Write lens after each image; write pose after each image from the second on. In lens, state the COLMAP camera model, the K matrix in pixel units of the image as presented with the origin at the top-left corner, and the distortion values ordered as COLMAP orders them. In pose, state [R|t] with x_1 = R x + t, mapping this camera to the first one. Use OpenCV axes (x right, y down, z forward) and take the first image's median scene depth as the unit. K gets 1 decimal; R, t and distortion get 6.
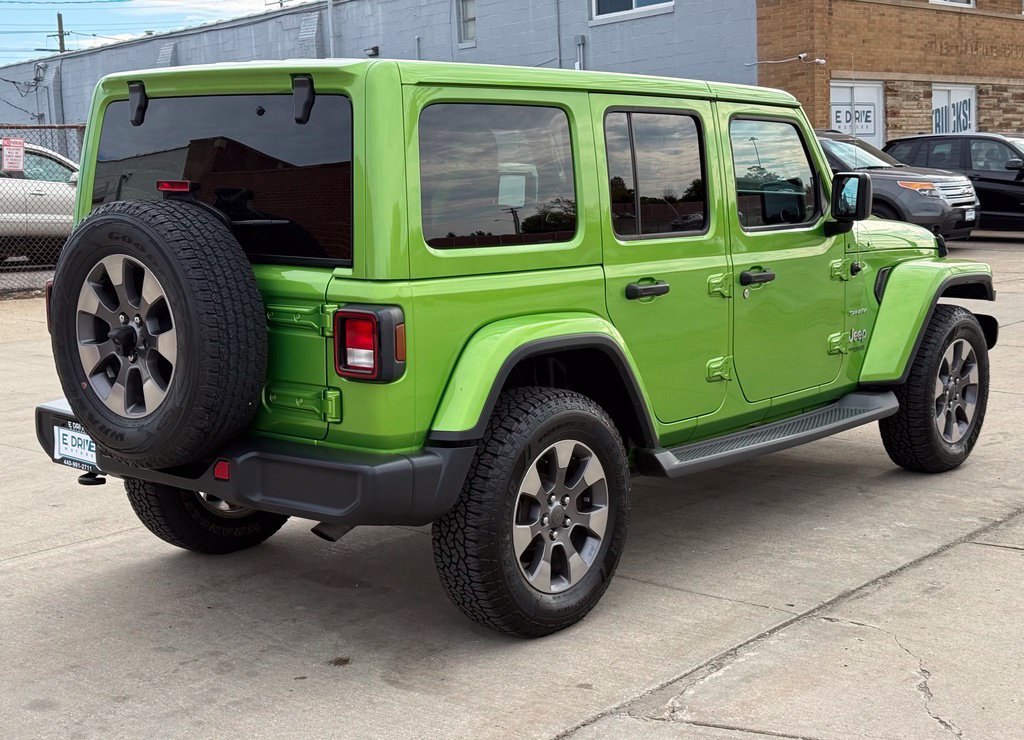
lens RADIAL K [[1478.5, 0, 524.4], [0, 1478.5, 367.4], [0, 0, 1]] dist [0.128698, 0.000000]
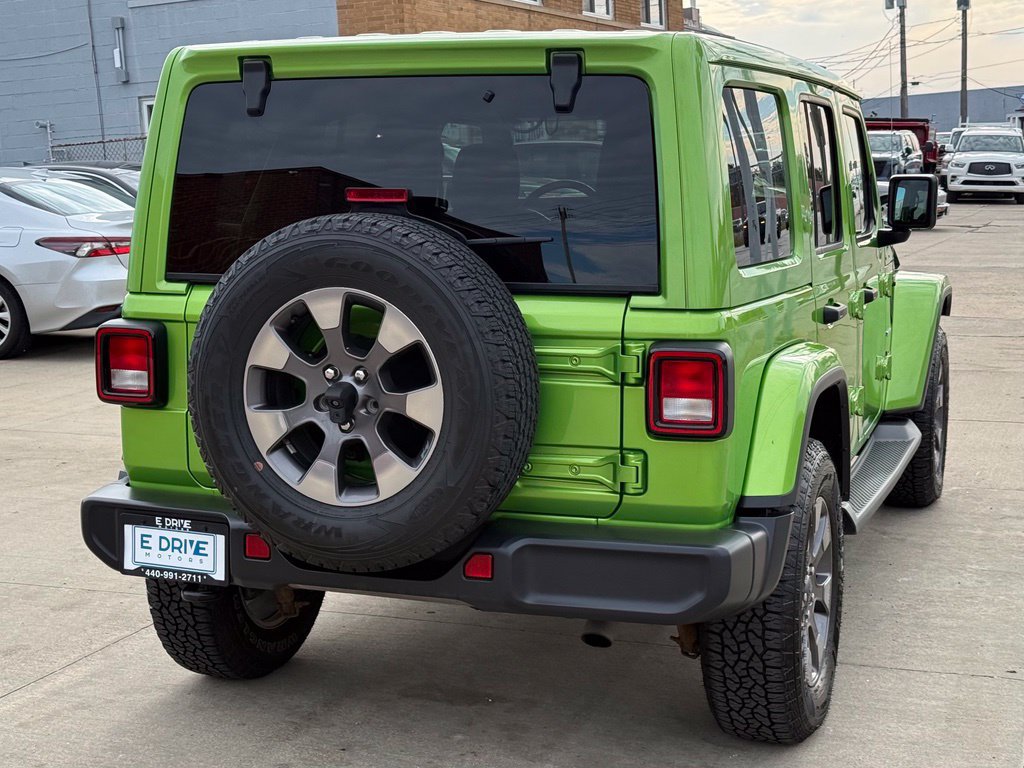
lens RADIAL K [[1679.3, 0, 499.3], [0, 1679.3, 382.3], [0, 0, 1]] dist [0.131438, 0.000000]
pose [[0.943157, -0.044257, 0.329388, -0.469645], [0.048520, 0.998811, -0.004727, -0.020292], [-0.328787, 0.020440, 0.944183, 0.179904]]
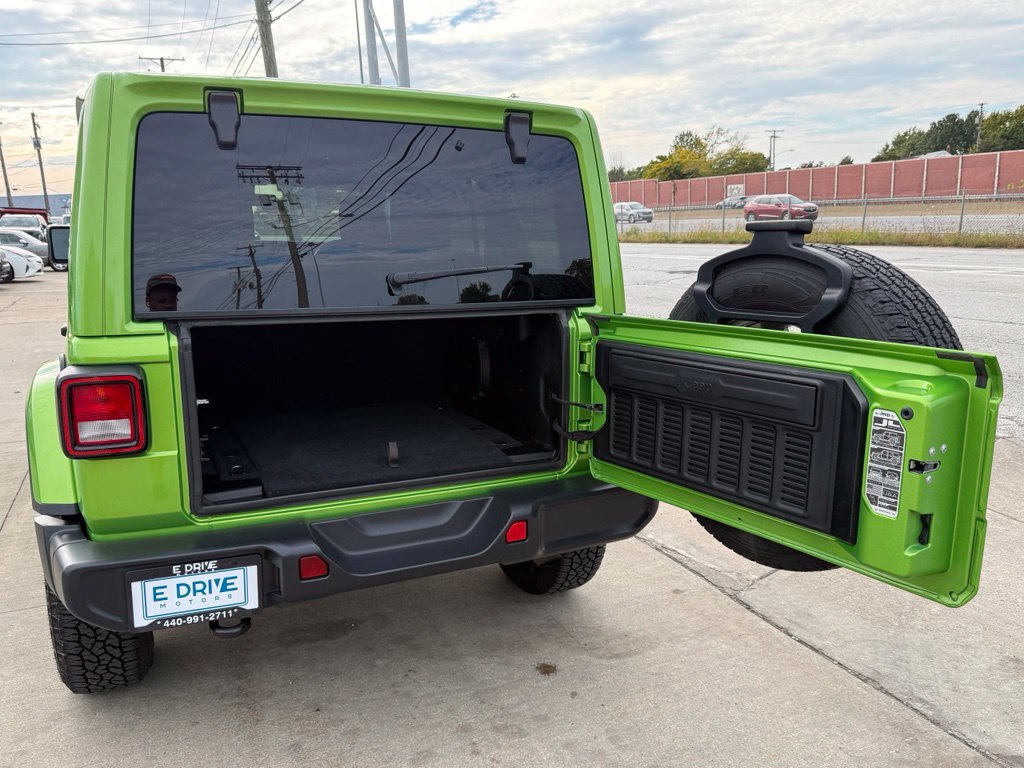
lens RADIAL K [[798.1, 0, 497.9], [0, 798.1, 402.1], [0, 0, 1]] dist [0.043826, -0.033673]
pose [[0.421607, -0.183454, 0.888027, -0.638113], [0.127941, 0.981559, 0.142034, -0.085133], [-0.897708, 0.053733, 0.437303, 0.777988]]
